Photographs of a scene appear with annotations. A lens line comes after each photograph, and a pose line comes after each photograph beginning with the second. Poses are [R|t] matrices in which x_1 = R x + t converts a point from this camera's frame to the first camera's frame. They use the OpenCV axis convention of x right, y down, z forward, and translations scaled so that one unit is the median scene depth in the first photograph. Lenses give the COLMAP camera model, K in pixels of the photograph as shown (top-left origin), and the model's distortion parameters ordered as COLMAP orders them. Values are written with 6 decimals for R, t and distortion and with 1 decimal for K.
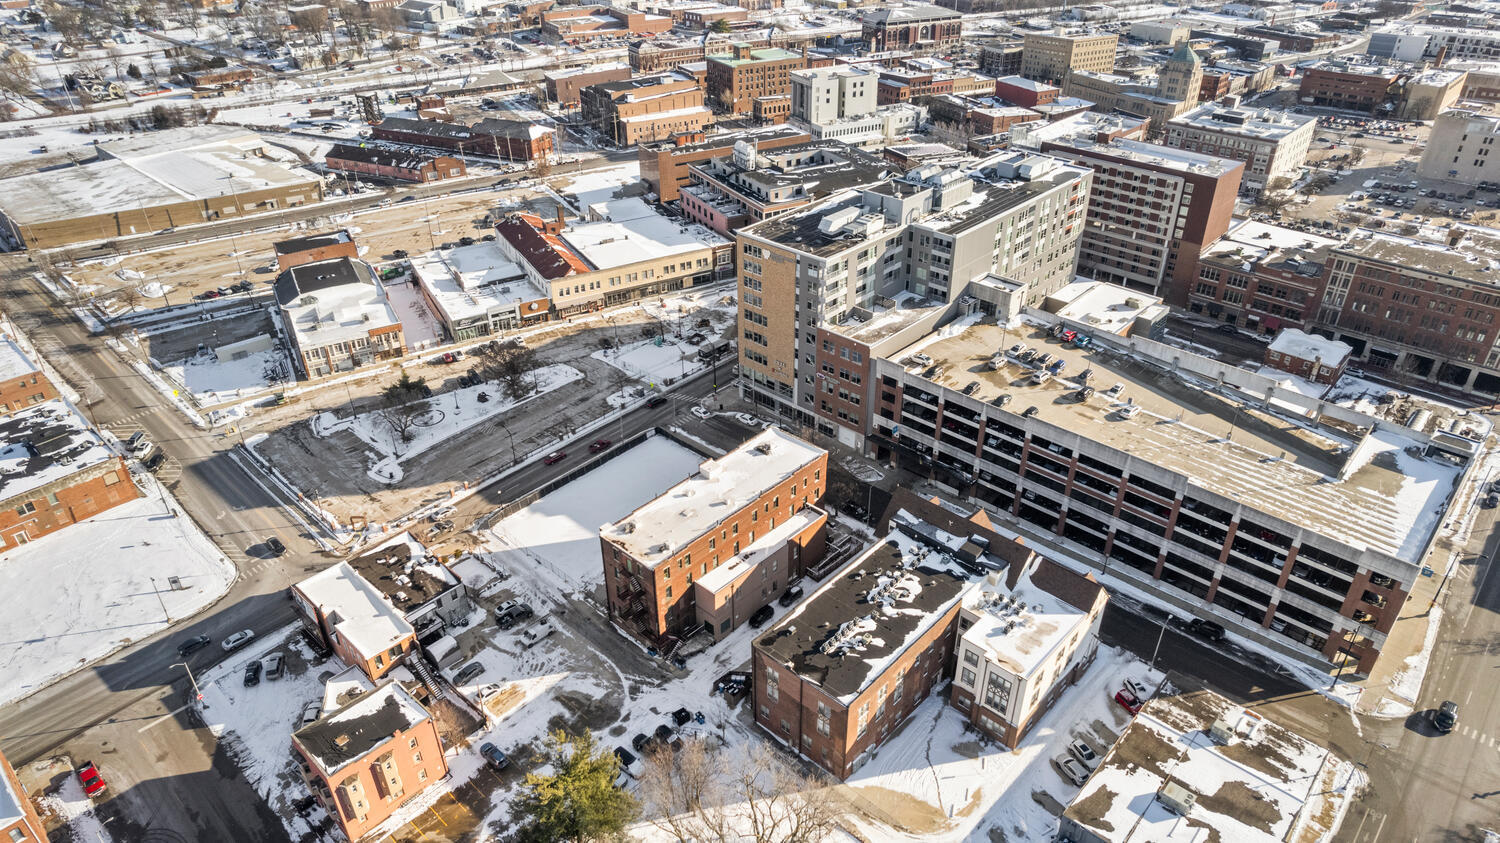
lens RADIAL K [[953.6, 0, 750.0], [0, 953.6, 421.5], [0, 0, 1]] dist [-0.030218, 0.000249]
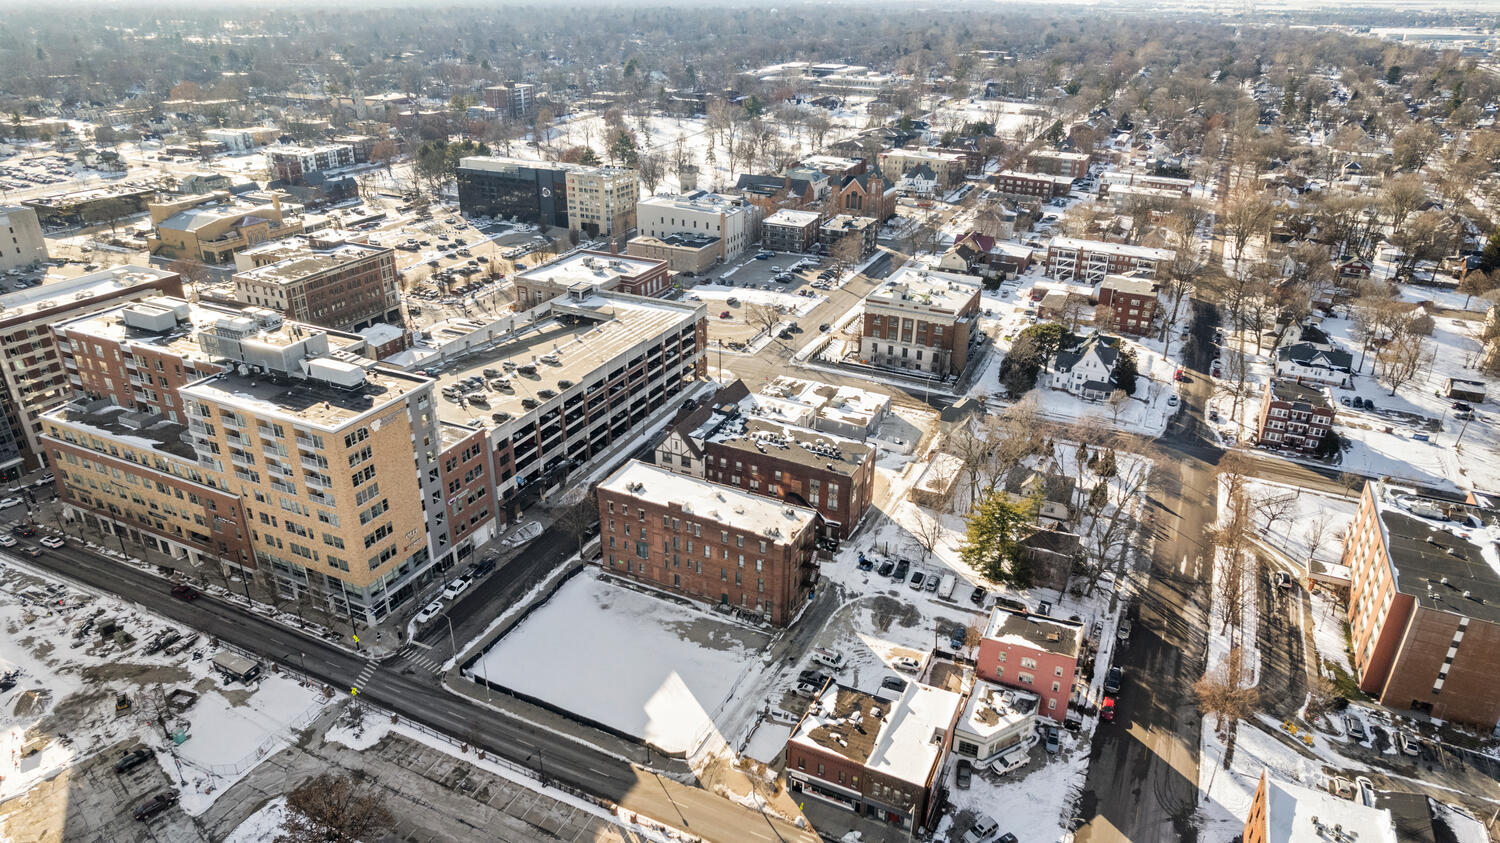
lens RADIAL K [[953.6, 0, 750.0], [0, 953.6, 421.5], [0, 0, 1]] dist [-0.030218, 0.000249]
pose [[-0.296653, -0.402325, 0.866101, -0.939873], [0.495114, 0.710724, 0.499733, -0.505596], [-0.816614, 0.577066, -0.011641, 0.859779]]
